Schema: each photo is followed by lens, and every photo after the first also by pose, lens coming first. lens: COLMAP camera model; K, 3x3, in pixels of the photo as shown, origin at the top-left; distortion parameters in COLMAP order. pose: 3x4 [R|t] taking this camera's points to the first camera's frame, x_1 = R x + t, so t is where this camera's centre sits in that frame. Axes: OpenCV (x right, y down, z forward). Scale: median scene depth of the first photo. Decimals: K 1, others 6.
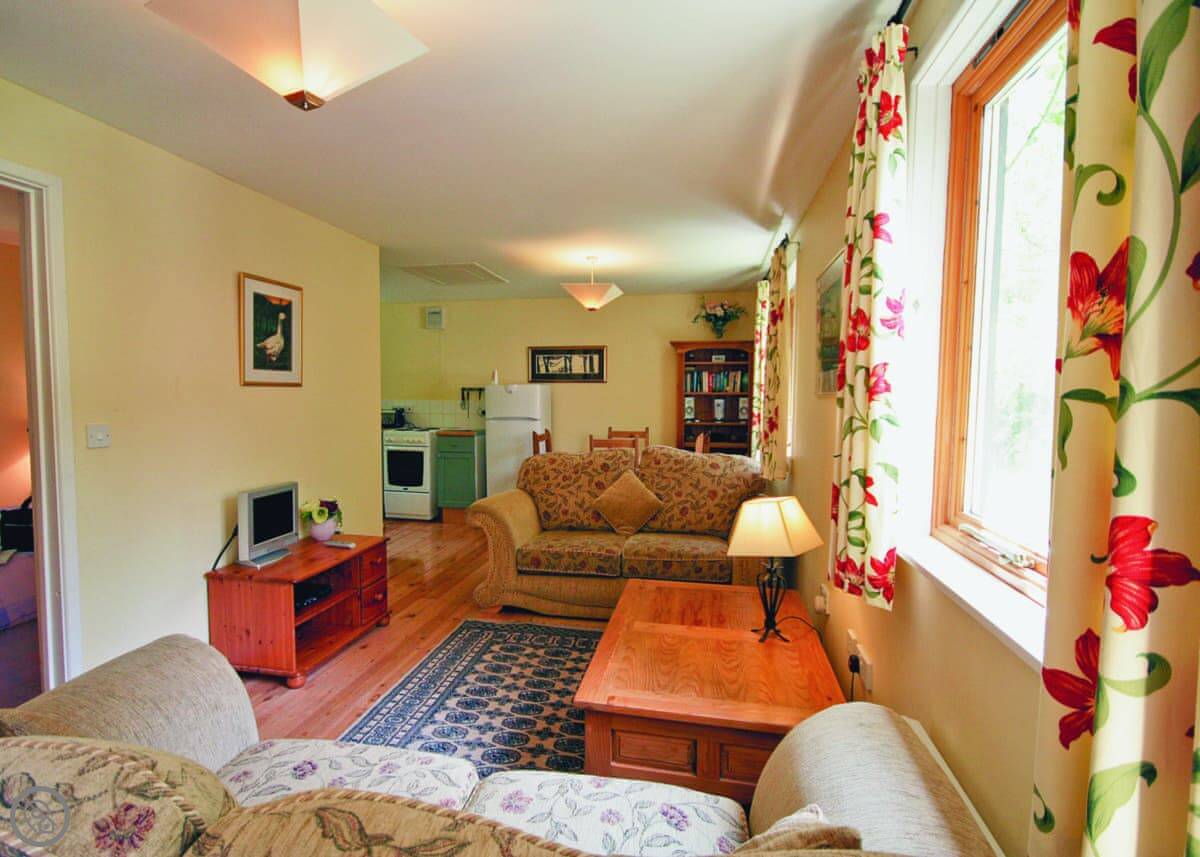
lens RADIAL K [[592.1, 0, 578.0], [0, 592.1, 426.1], [0, 0, 1]] dist [-0.000413, -0.000033]
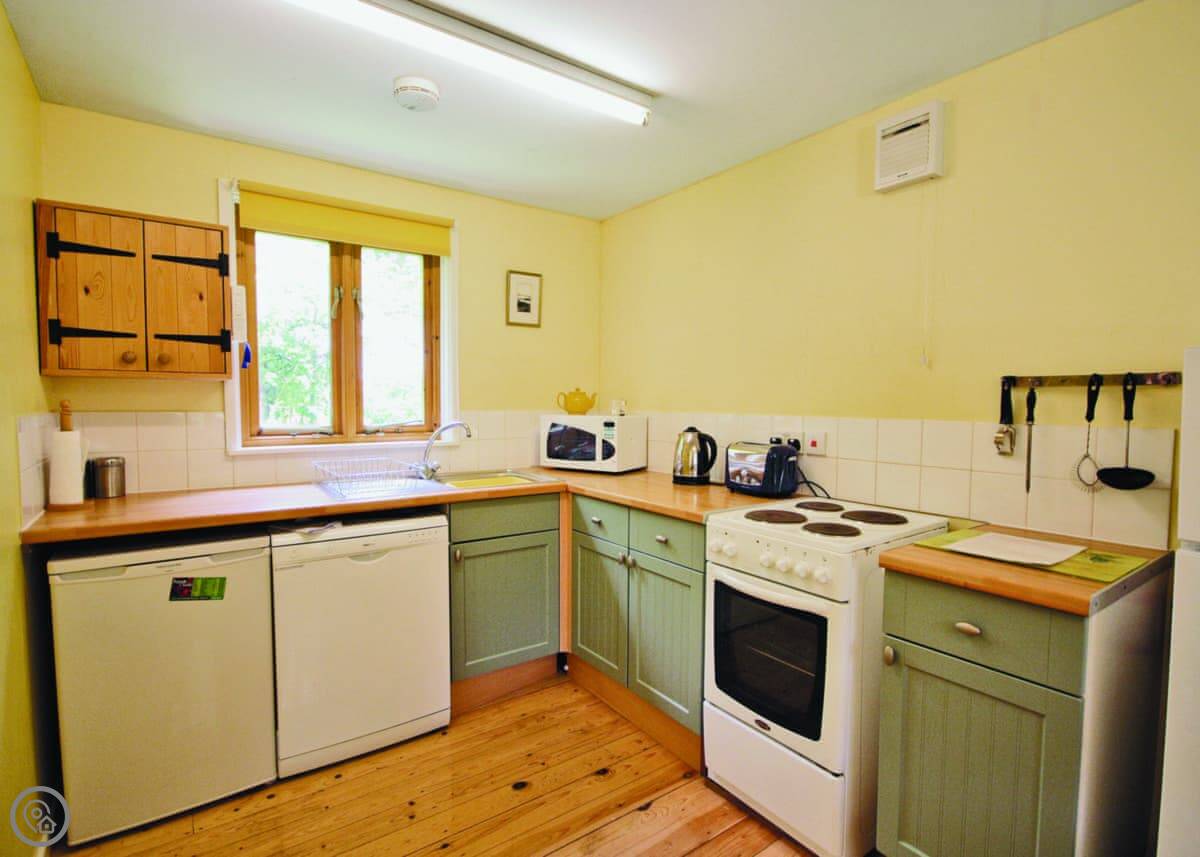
lens RADIAL K [[592.1, 0, 578.0], [0, 592.1, 426.1], [0, 0, 1]] dist [-0.000413, -0.000033]
pose [[0.718814, 0.028583, -0.694615, -0.156895], [-0.037944, 0.999278, 0.001854, -0.037816], [0.694166, 0.025023, 0.719380, 0.716565]]
